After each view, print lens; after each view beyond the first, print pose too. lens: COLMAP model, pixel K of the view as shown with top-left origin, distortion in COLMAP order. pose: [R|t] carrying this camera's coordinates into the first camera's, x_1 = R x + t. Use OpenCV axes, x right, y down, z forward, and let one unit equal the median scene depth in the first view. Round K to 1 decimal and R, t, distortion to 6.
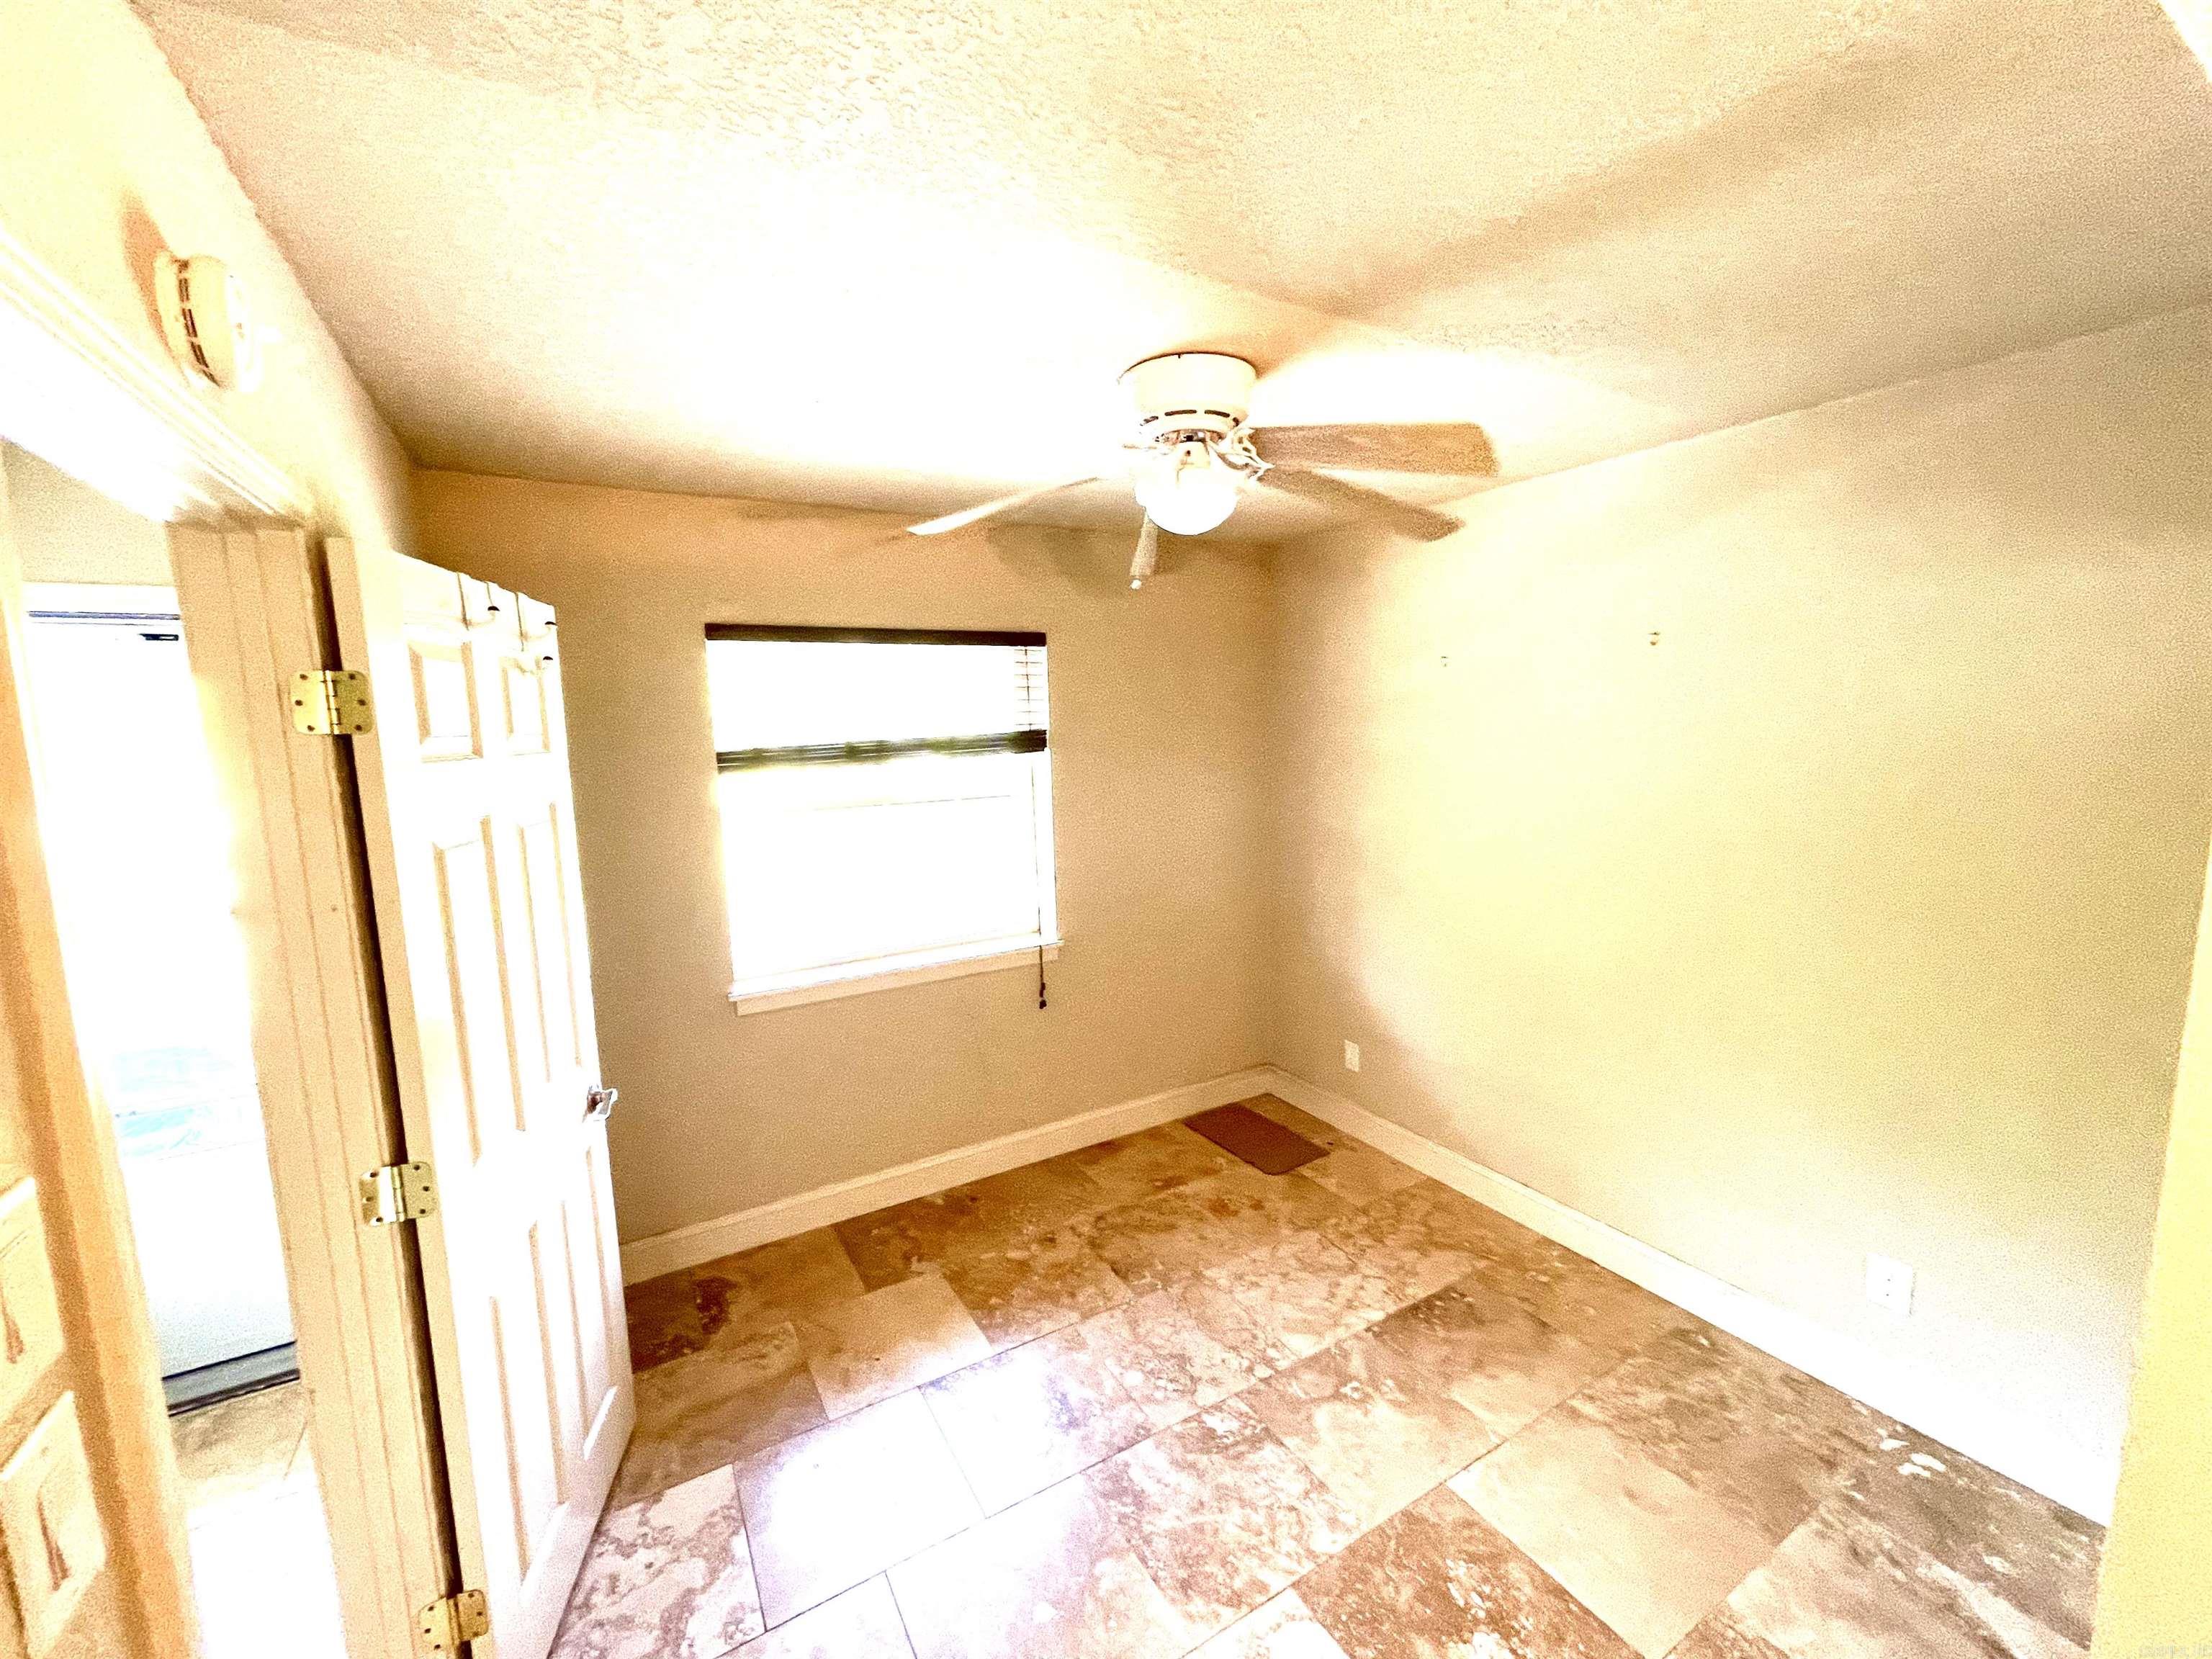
lens RADIAL K [[884.8, 0, 1102.8], [0, 884.8, 835.4], [0, 0, 1]] dist [-0.001193, -0.000767]
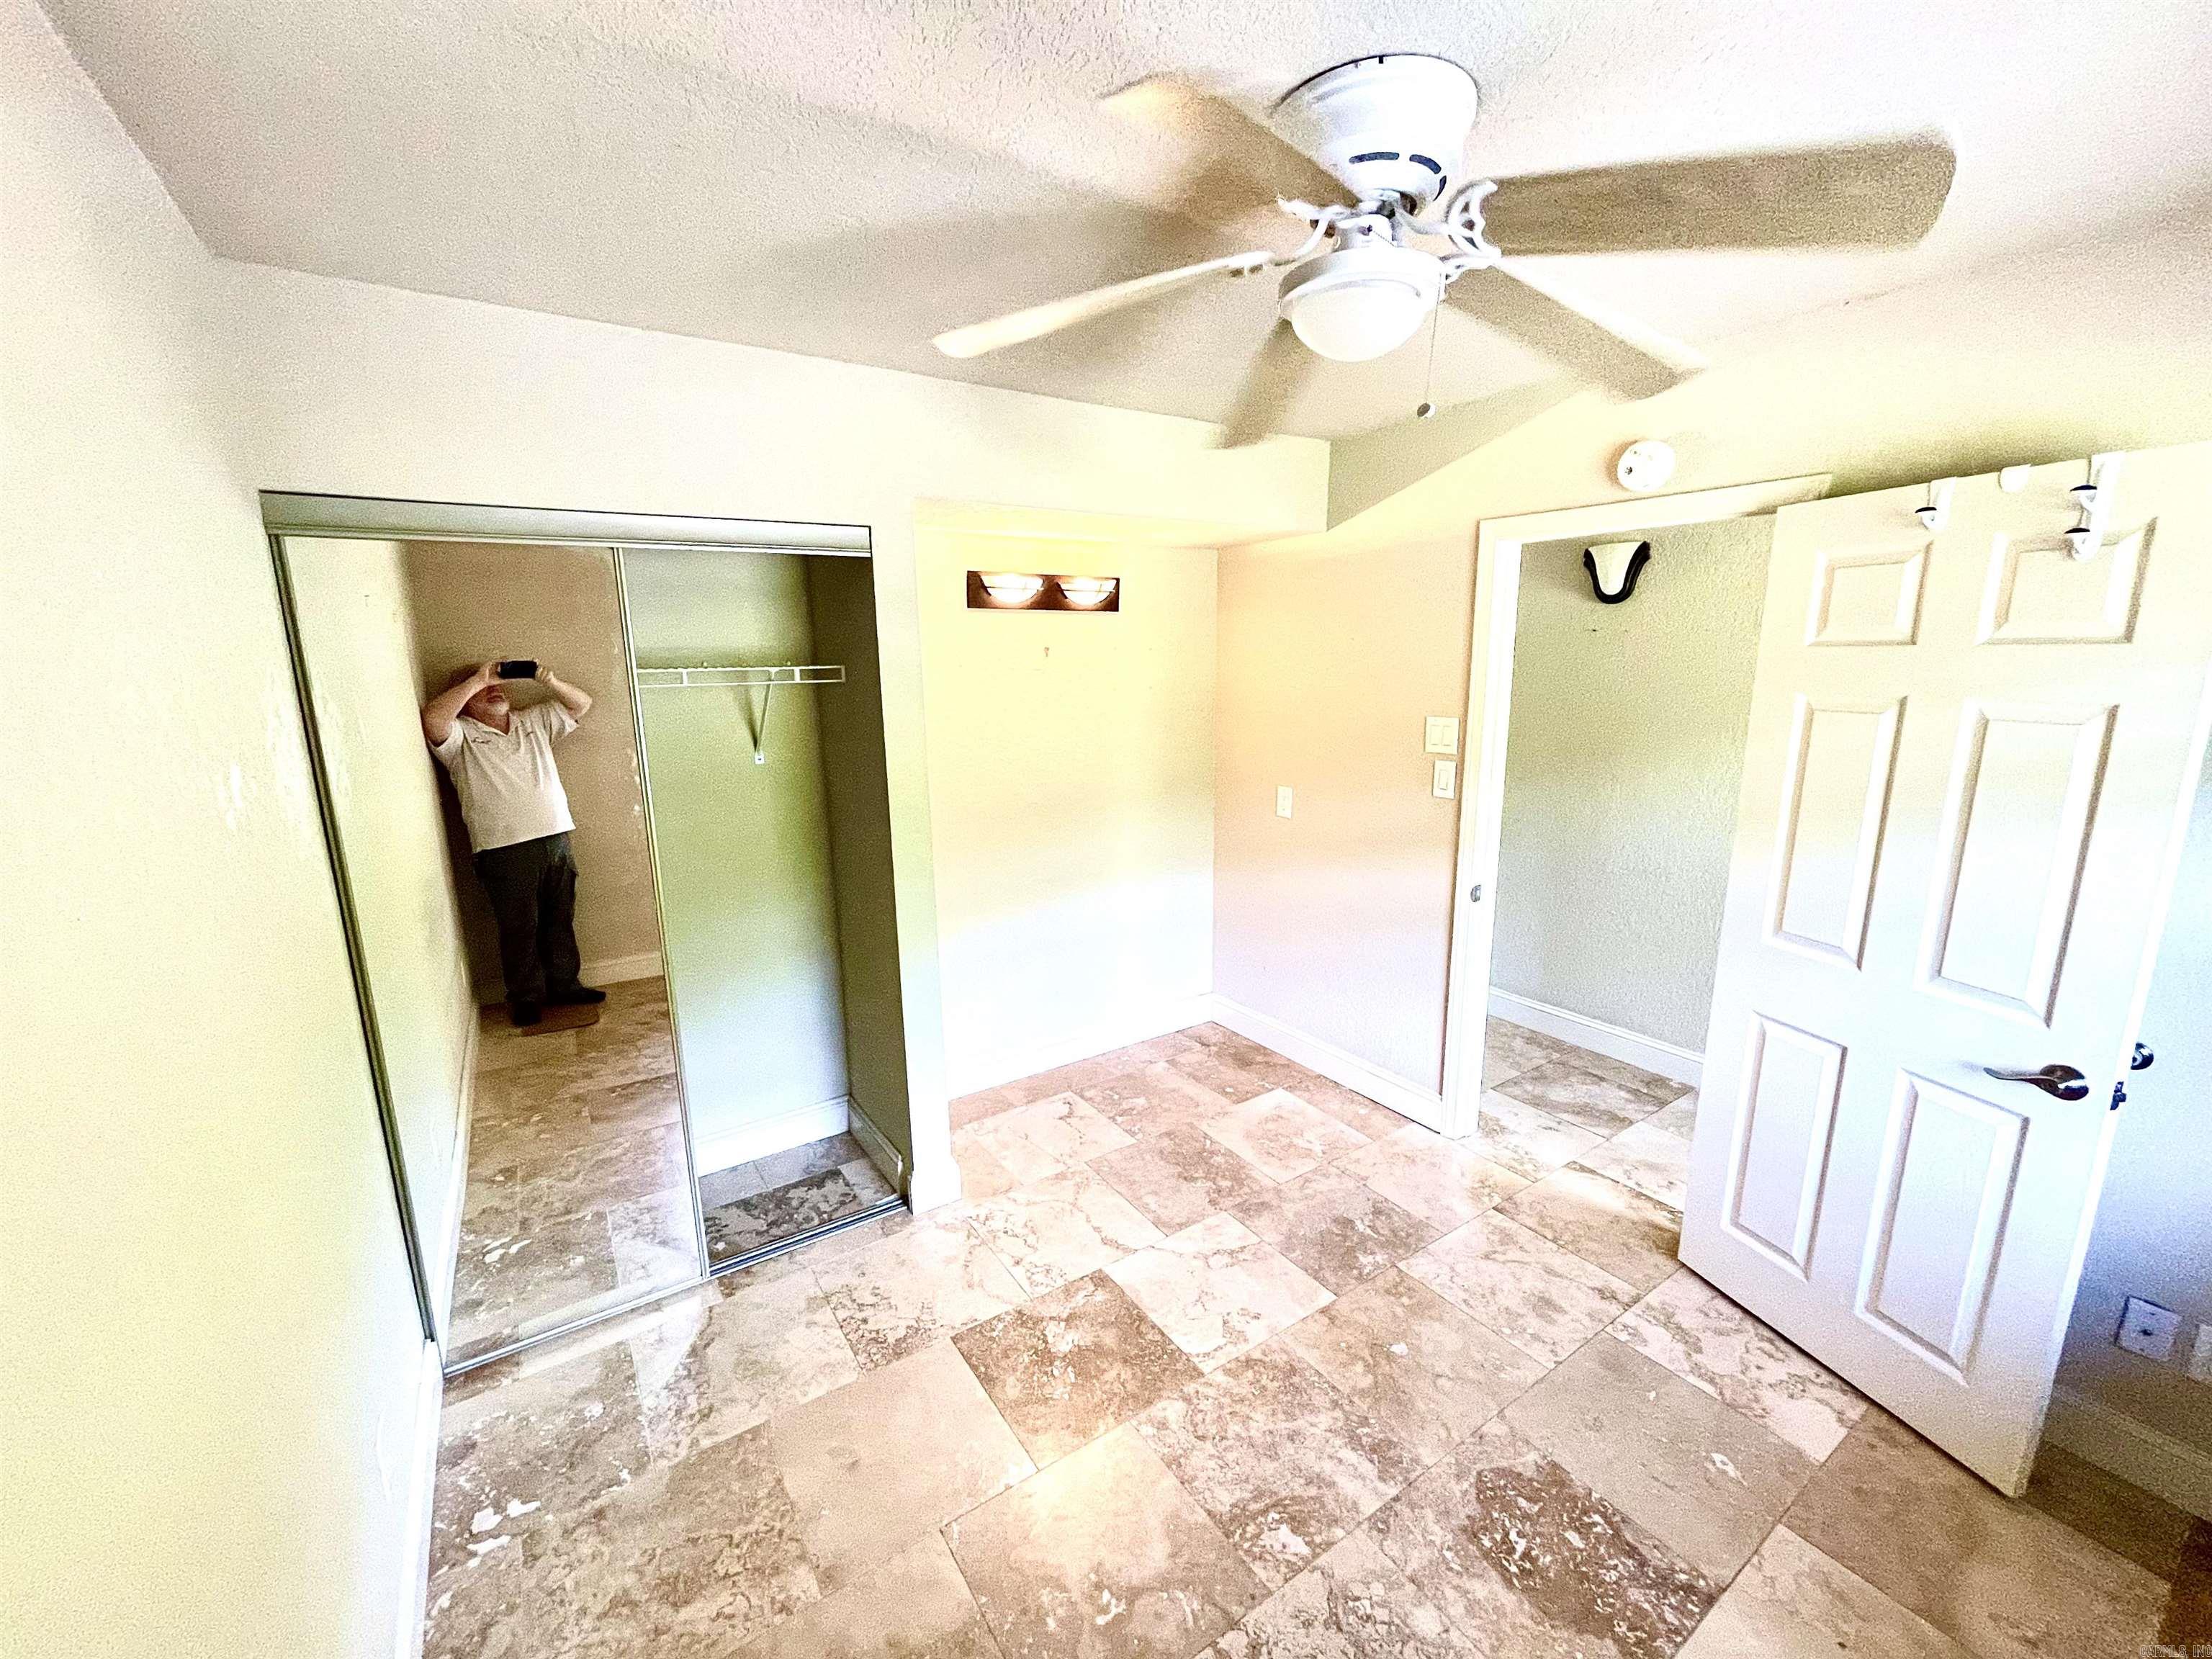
lens RADIAL K [[884.8, 0, 1102.8], [0, 884.8, 835.4], [0, 0, 1]] dist [-0.001193, -0.000767]
pose [[-0.997492, 0.051348, -0.048717, 0.333620], [0.032922, 0.945870, 0.322872, -0.208782], [0.062658, 0.320458, -0.945188, 1.693718]]
